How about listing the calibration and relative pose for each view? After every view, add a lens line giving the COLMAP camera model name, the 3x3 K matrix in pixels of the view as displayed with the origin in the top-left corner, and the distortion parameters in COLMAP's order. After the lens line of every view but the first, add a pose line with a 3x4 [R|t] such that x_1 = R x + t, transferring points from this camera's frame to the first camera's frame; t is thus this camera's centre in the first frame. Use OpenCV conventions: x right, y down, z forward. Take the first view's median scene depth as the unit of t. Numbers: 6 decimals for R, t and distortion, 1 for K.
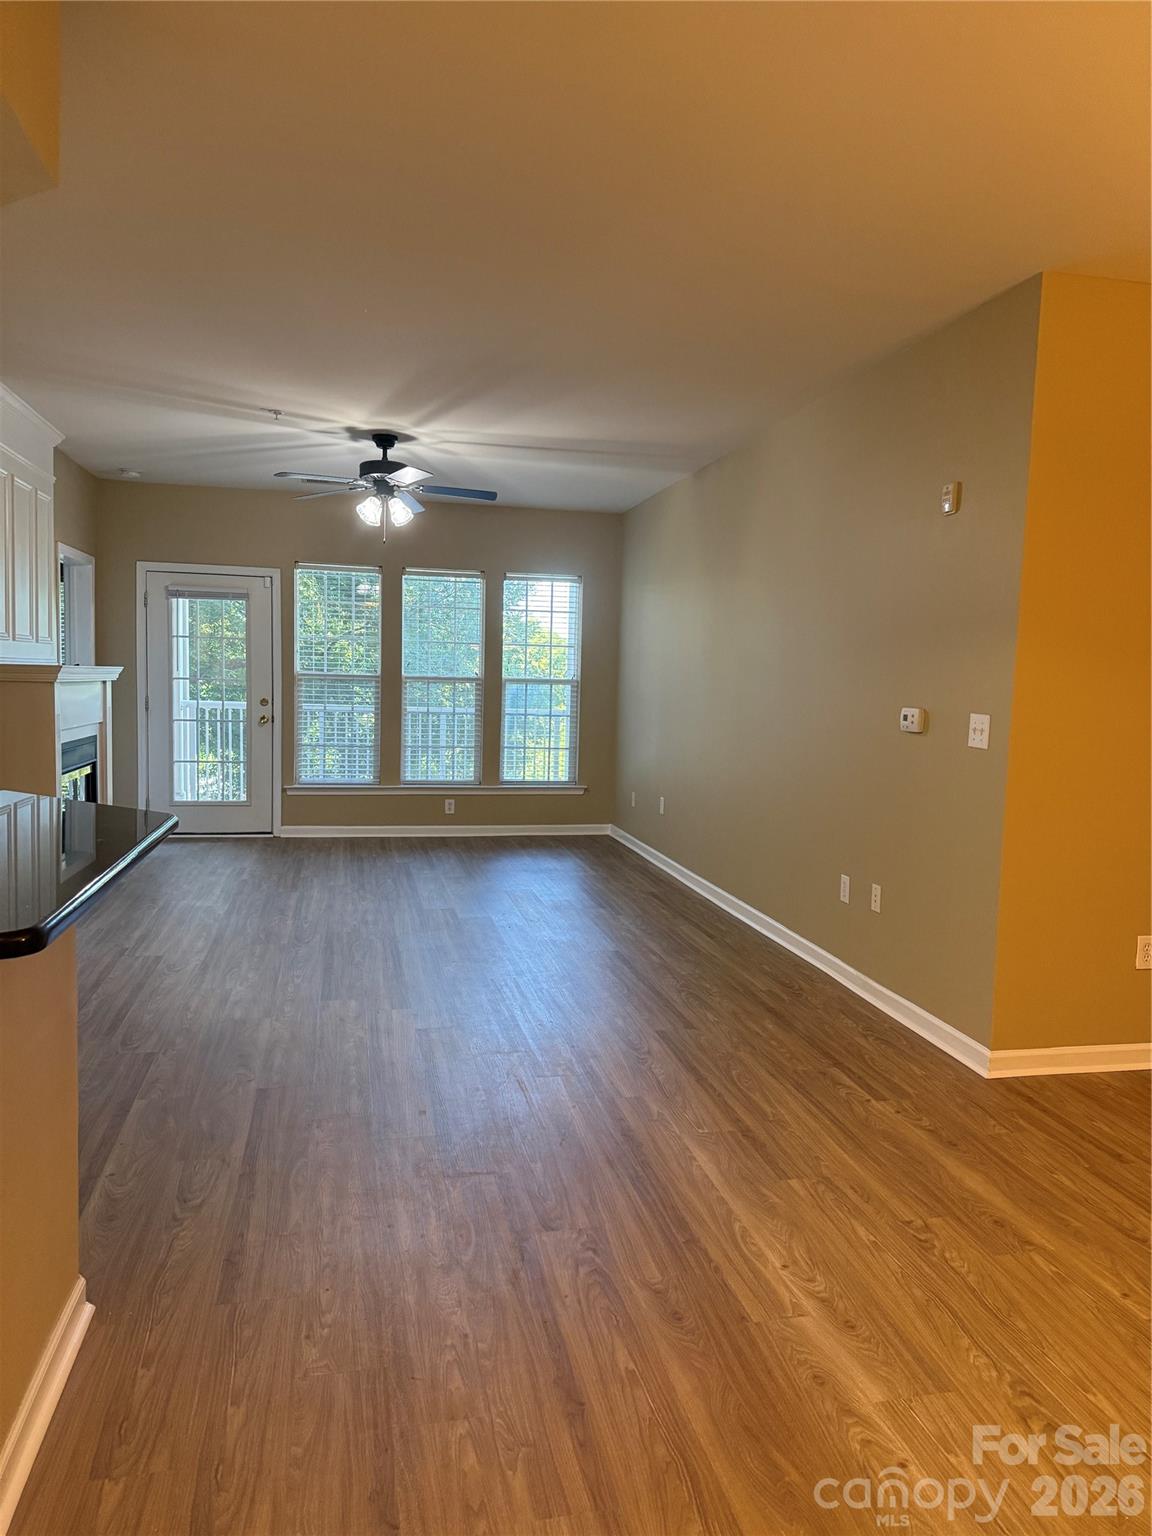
lens RADIAL K [[1074.5, 0, 572.1], [0, 1074.5, 776.8], [0, 0, 1]] dist [0.038806, -0.061241]
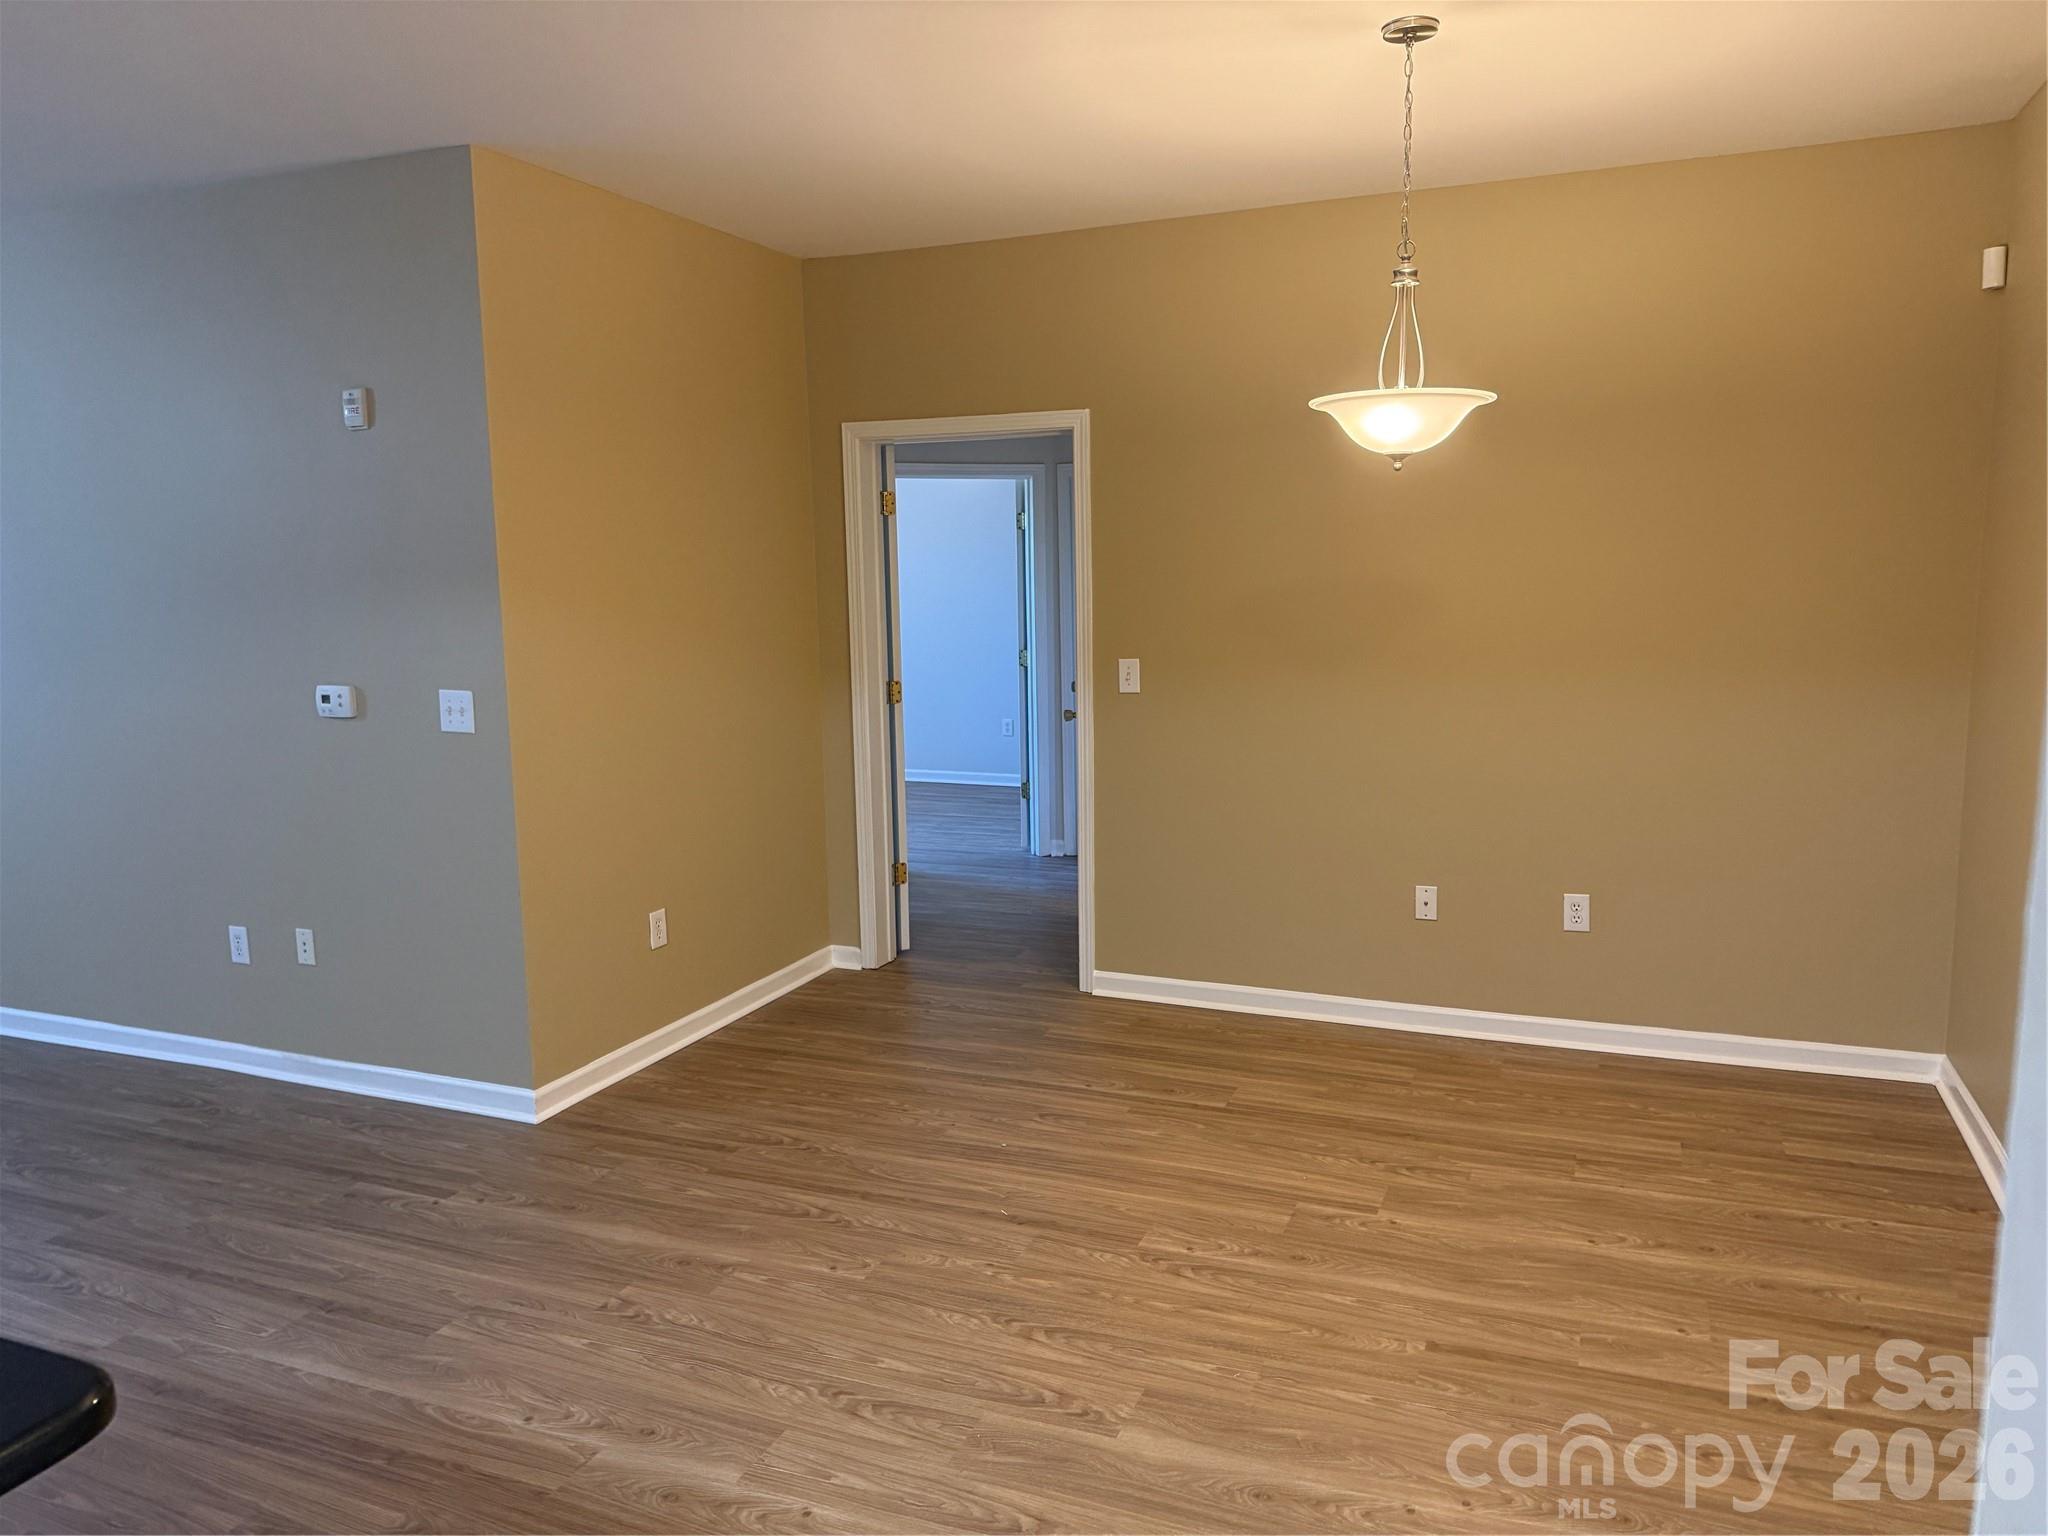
lens RADIAL K [[1453.7, 0, 1026.2], [0, 1453.7, 774.0], [0, 0, 1]] dist [0.076660, -0.095194]
pose [[0.567043, -0.153783, 0.809205, -0.291714], [0.107945, 0.987818, 0.112086, -0.077749], [-0.816585, 0.023792, 0.576735, 0.030277]]
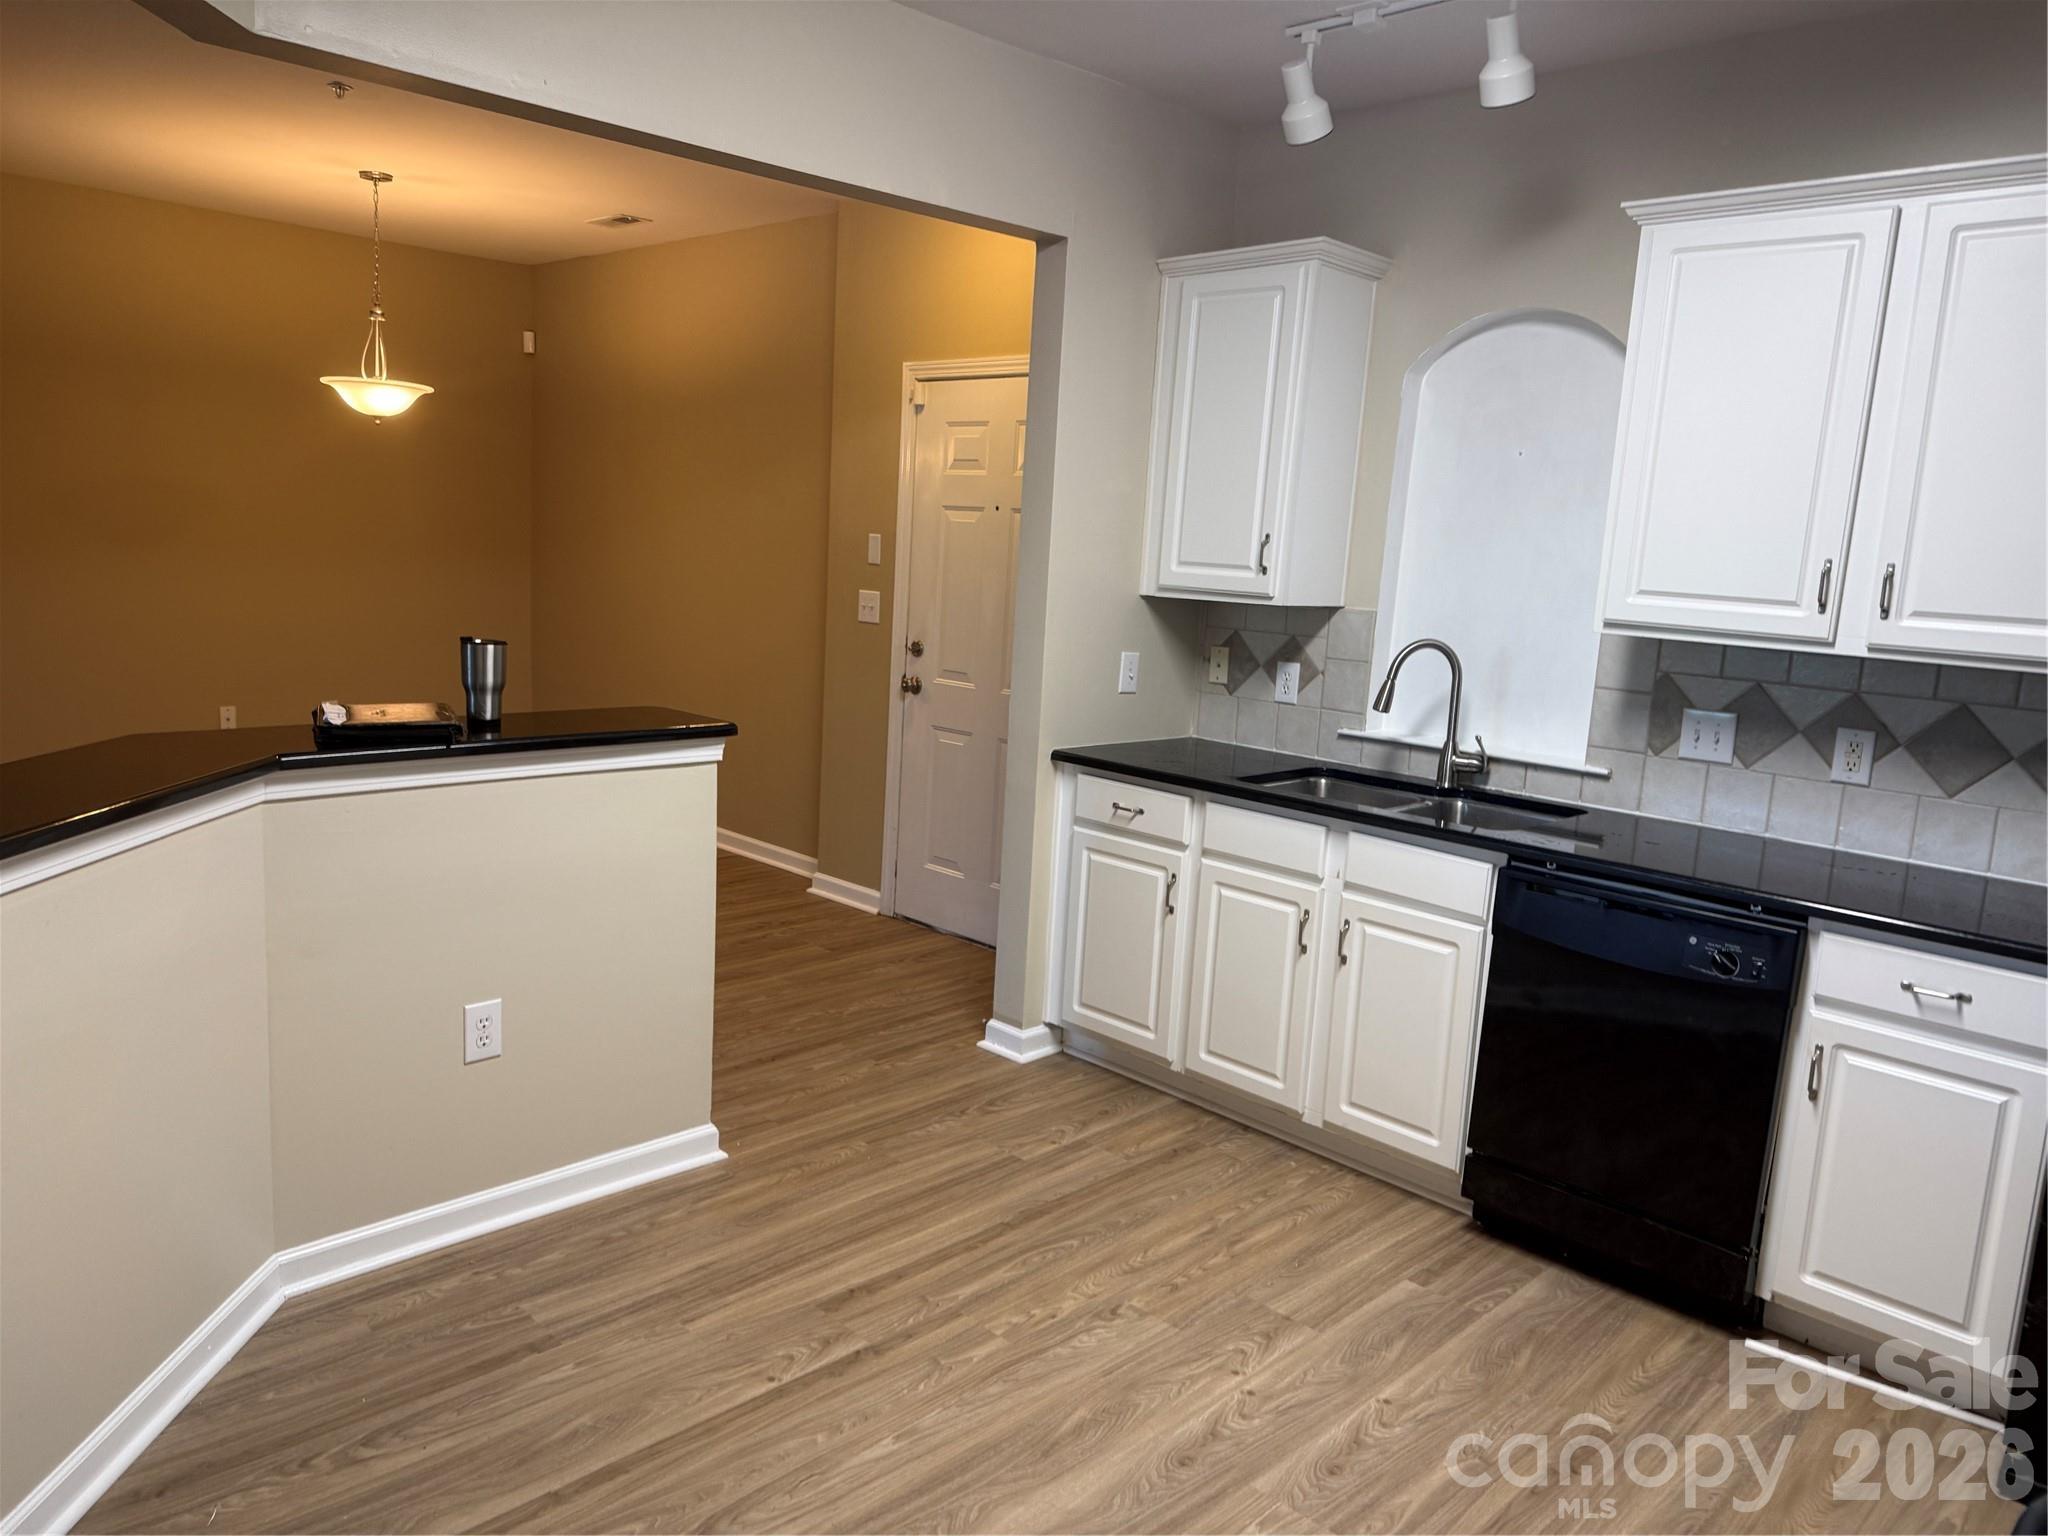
lens RADIAL K [[1432.7, 0, 1067.7], [0, 1432.7, 773.6], [0, 0, 1]] dist [0.038806, -0.061241]
pose [[-0.565432, -0.192920, 0.801916, -1.135728], [0.002759, 0.971813, 0.235739, -0.136675], [-0.824790, 0.135507, -0.548962, 0.650829]]
